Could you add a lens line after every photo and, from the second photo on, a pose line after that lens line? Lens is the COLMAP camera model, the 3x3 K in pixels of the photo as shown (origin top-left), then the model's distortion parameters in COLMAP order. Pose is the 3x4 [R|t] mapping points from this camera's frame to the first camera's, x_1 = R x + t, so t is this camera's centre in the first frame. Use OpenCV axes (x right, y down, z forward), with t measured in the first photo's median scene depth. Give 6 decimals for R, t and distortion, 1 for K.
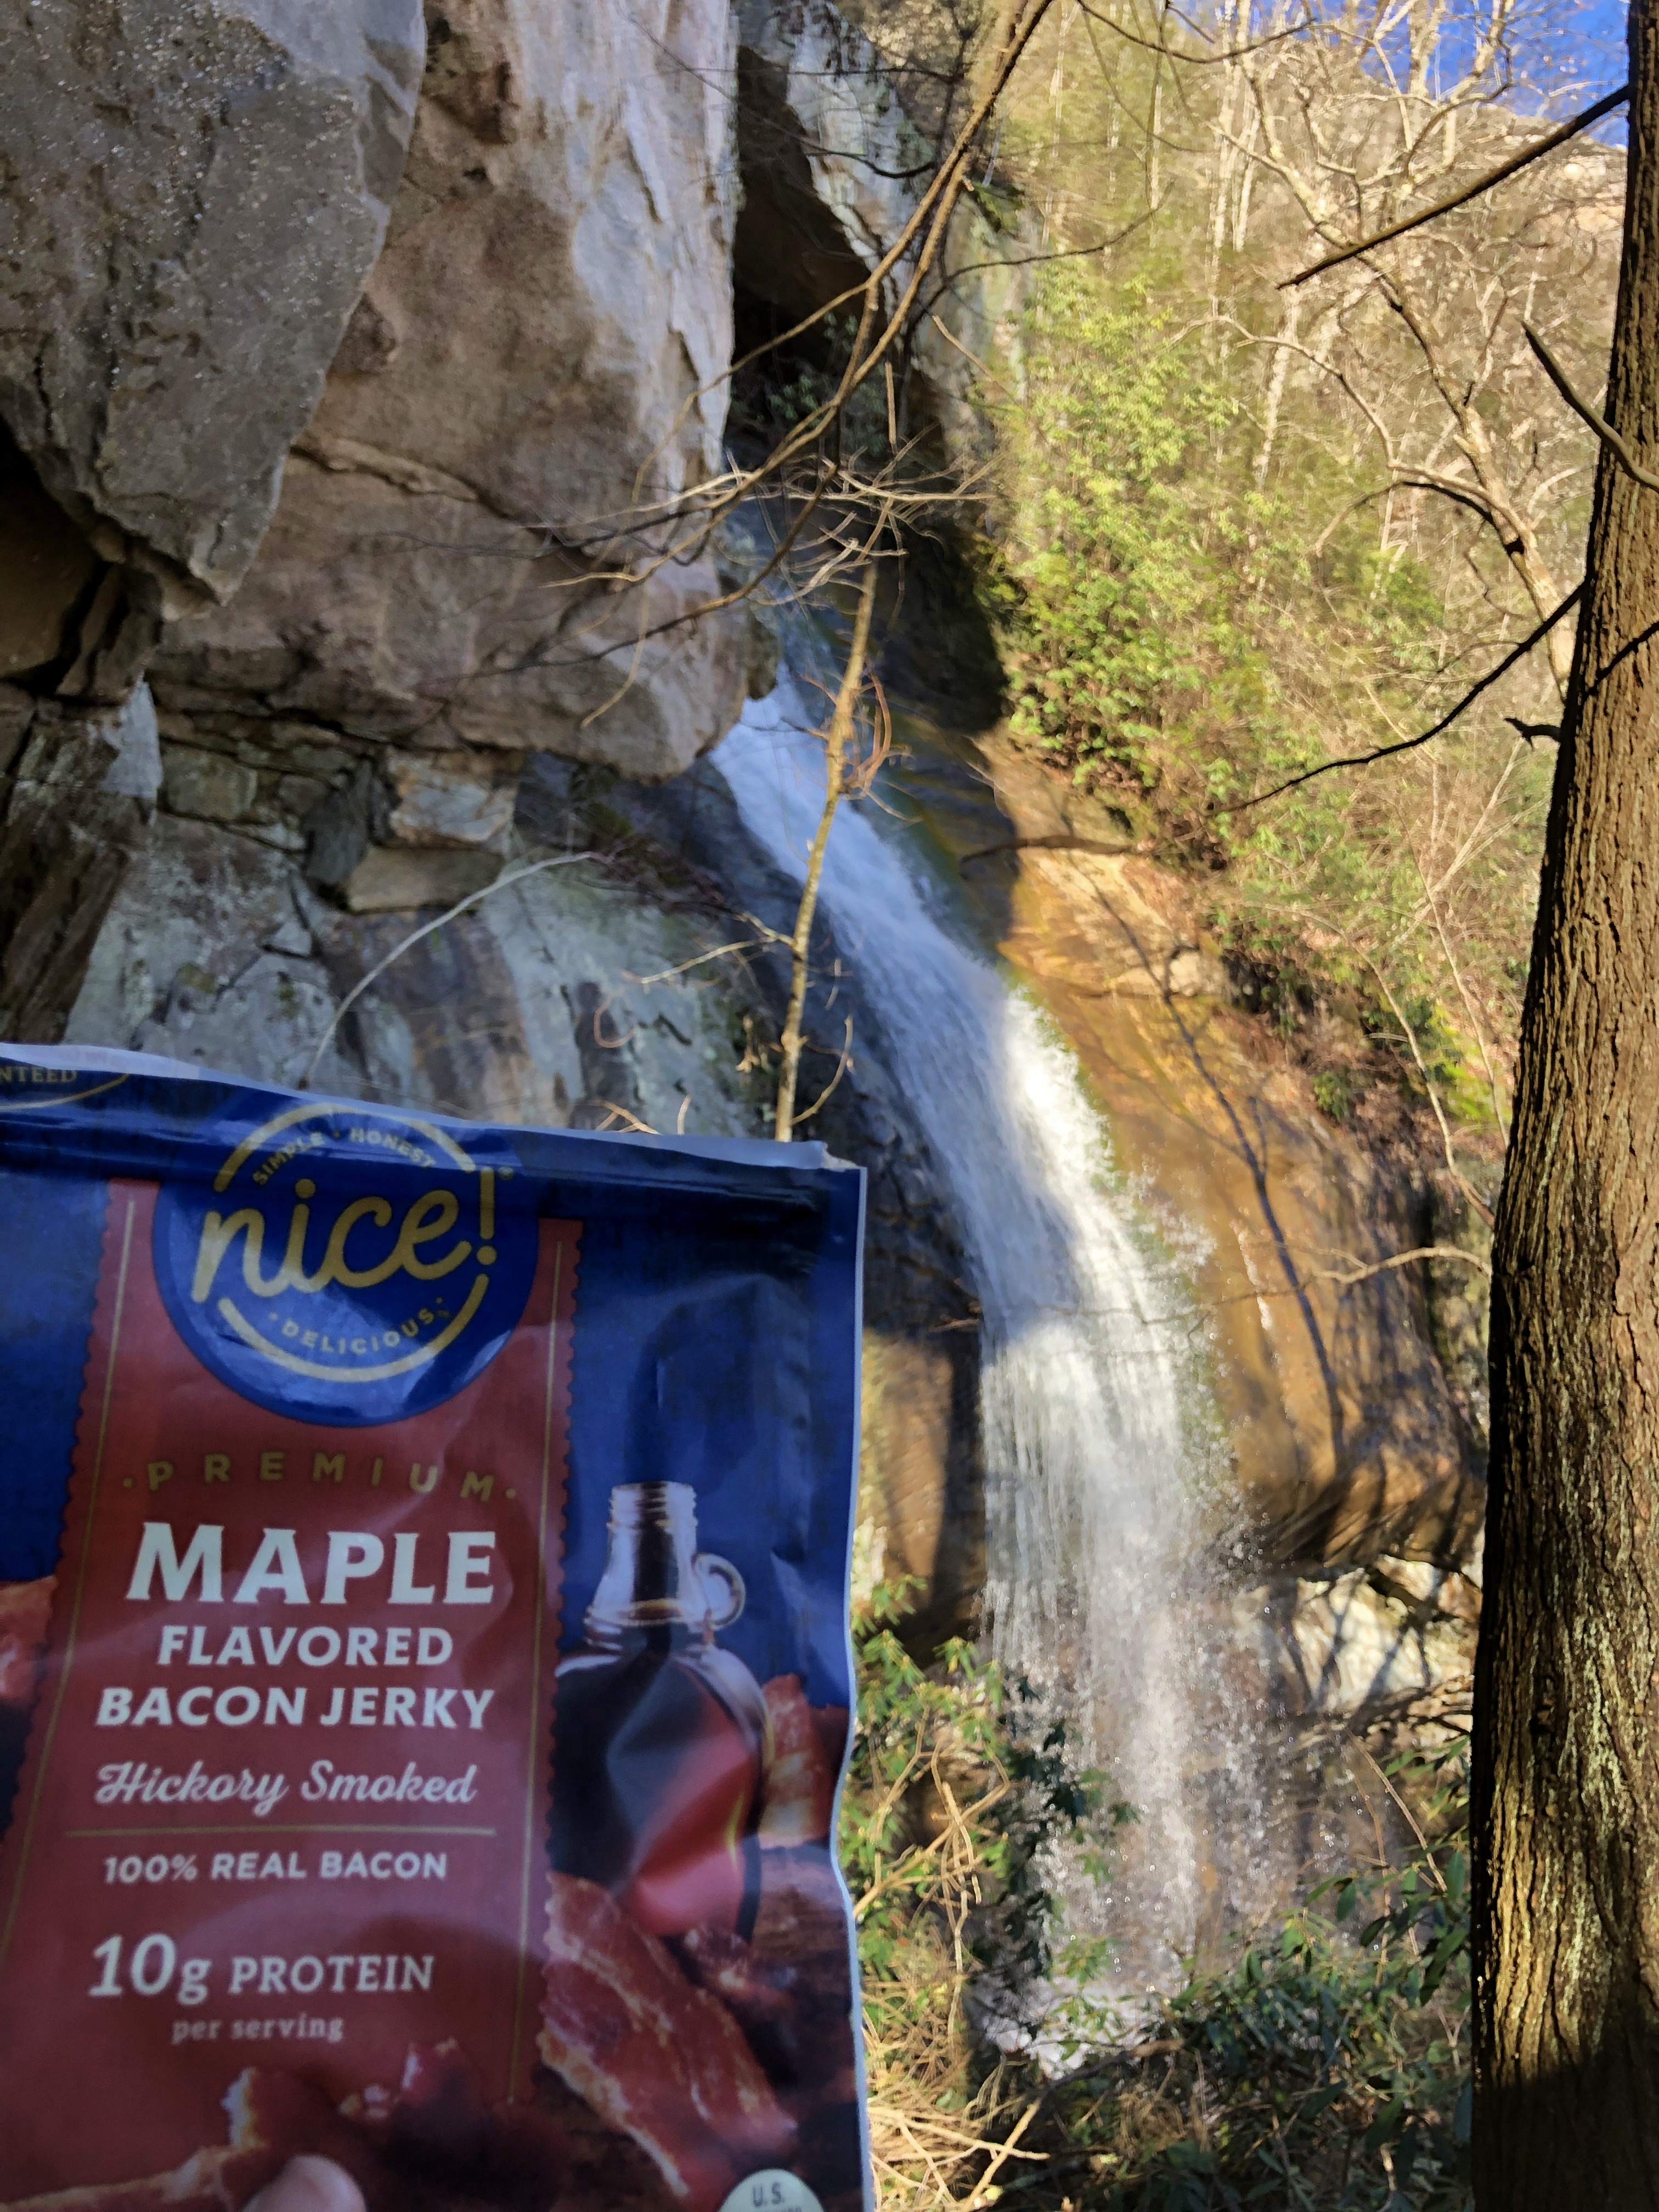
lens RADIAL K [[1826.9, 0, 829.5], [0, 1826.9, 1106.0], [0, 0, 1]] dist [0.002716, -0.005554]
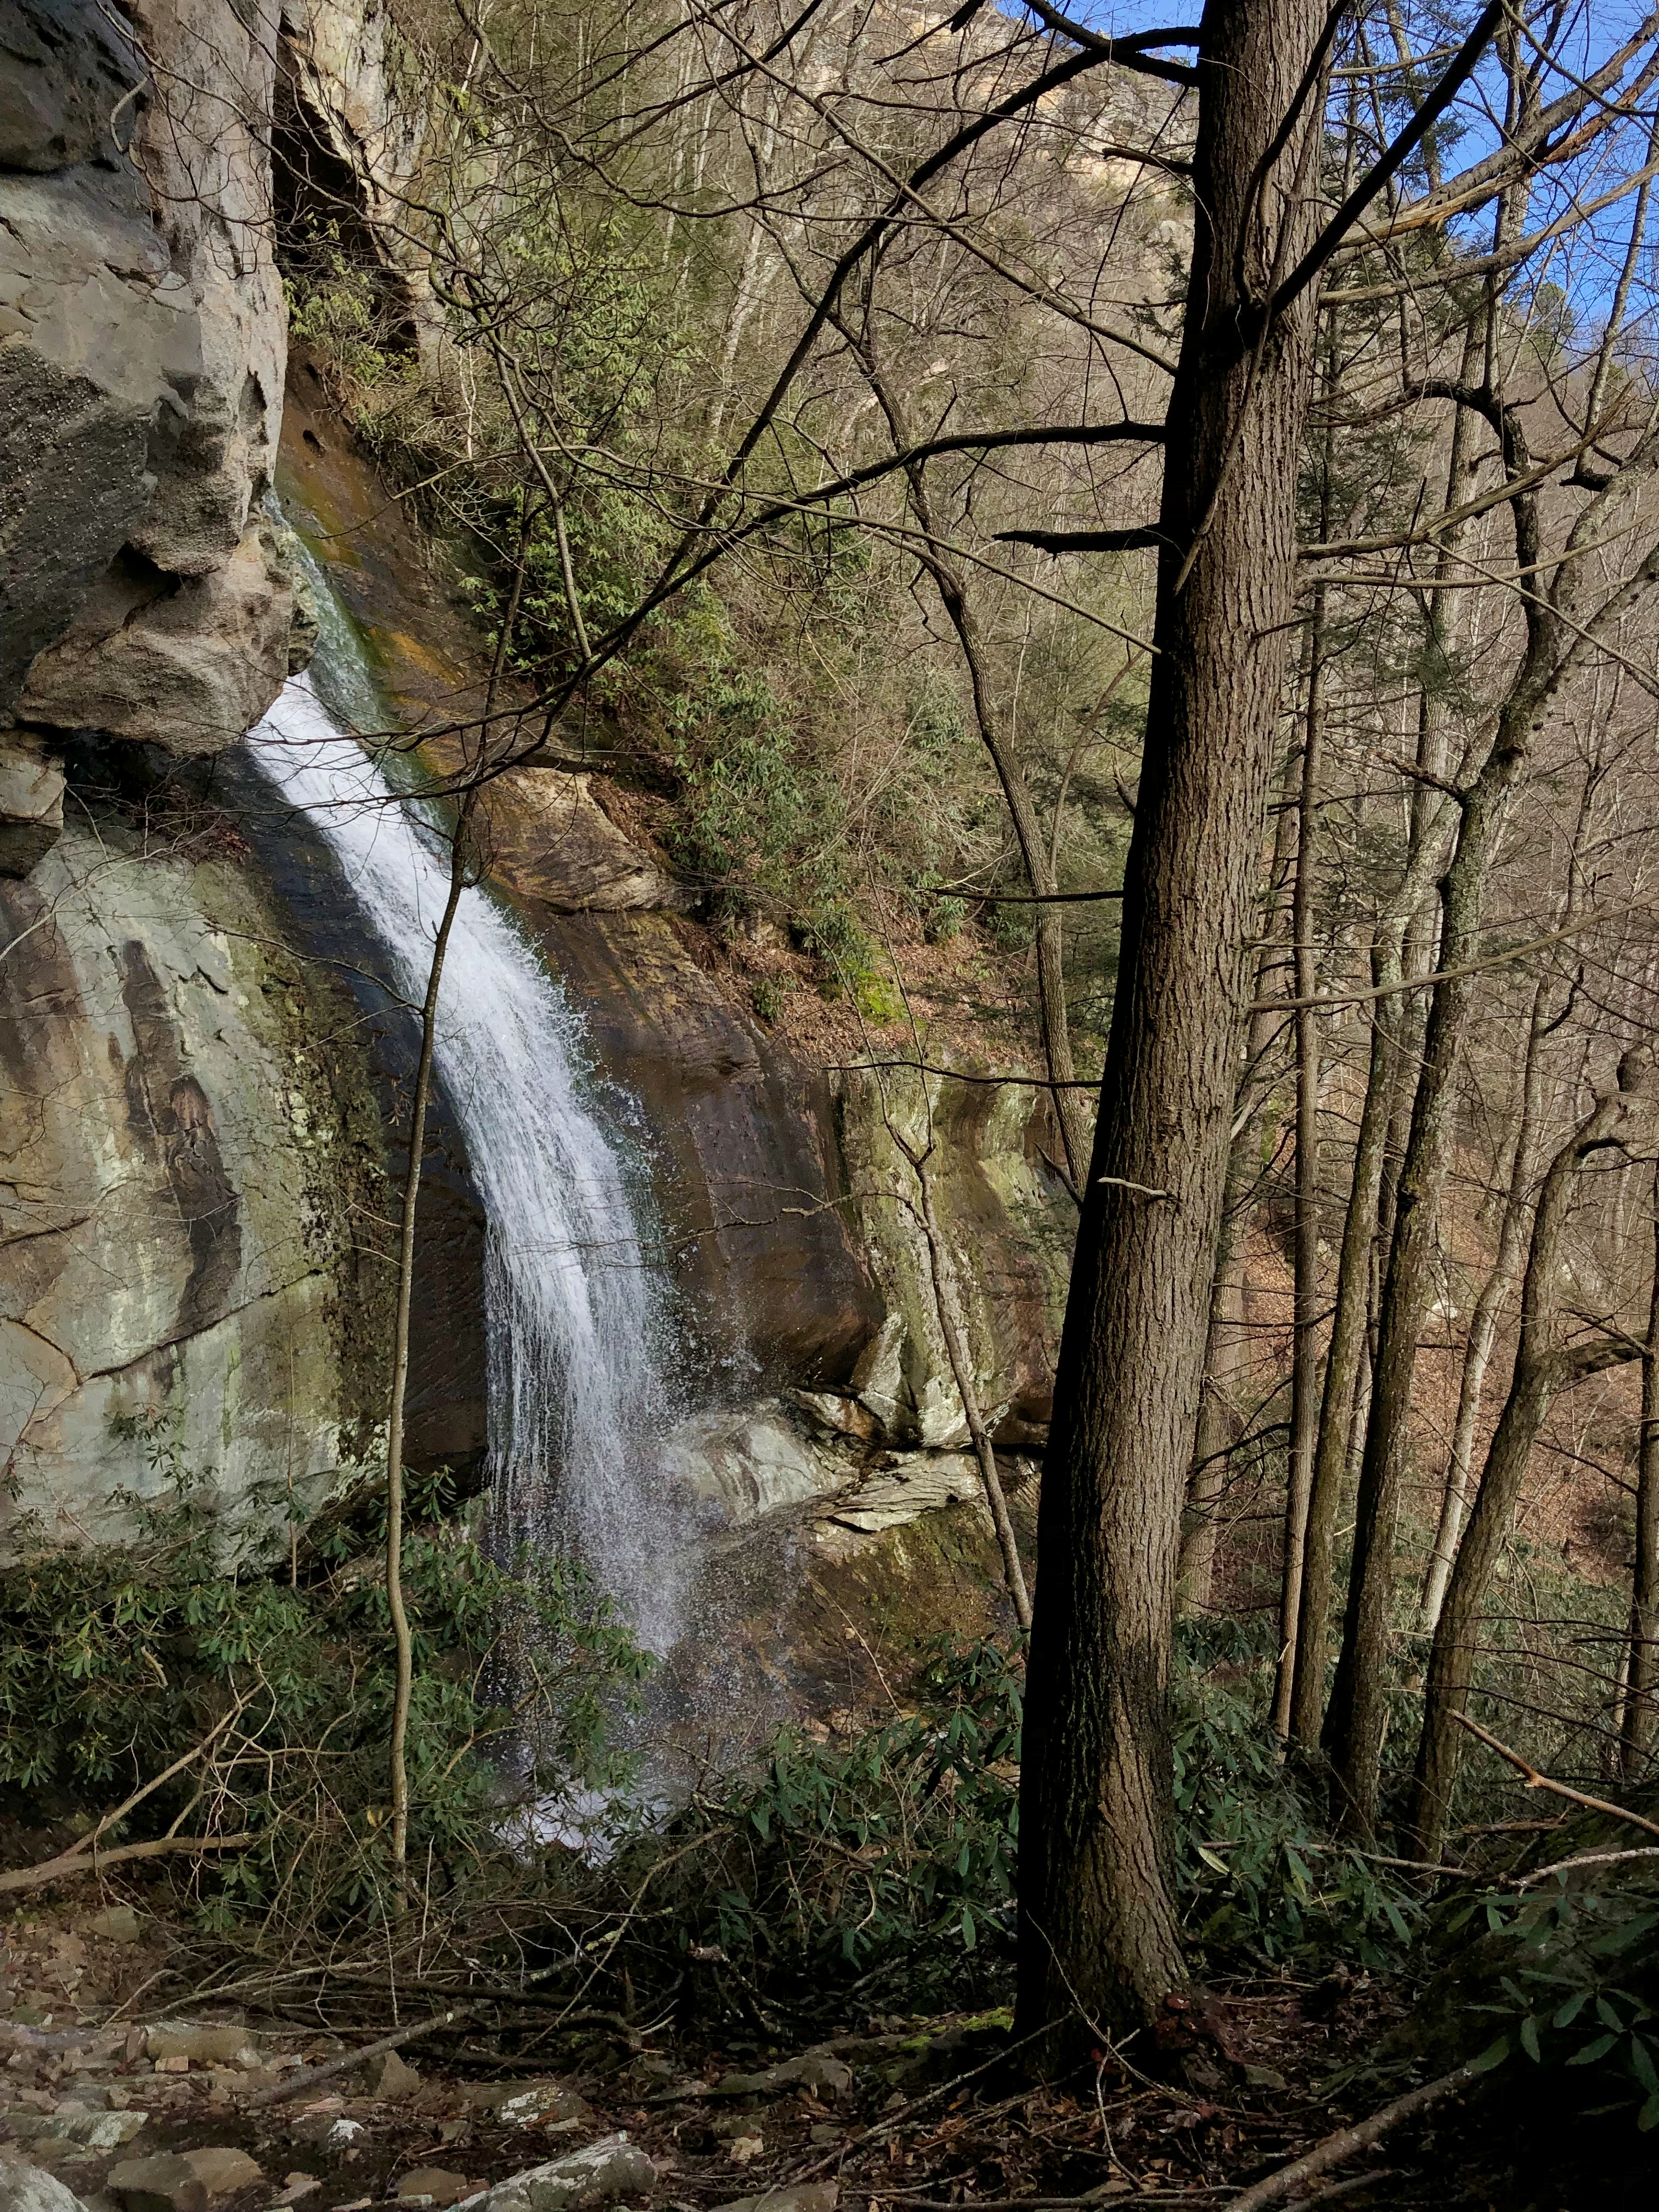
lens RADIAL K [[1826.9, 0, 829.5], [0, 1826.9, 1106.0], [0, 0, 1]] dist [0.002716, -0.005554]
pose [[0.945582, -0.001857, 0.325378, -0.095783], [-0.033735, 0.994035, 0.103711, -0.097492], [-0.323629, -0.109044, 0.939879, -0.147333]]
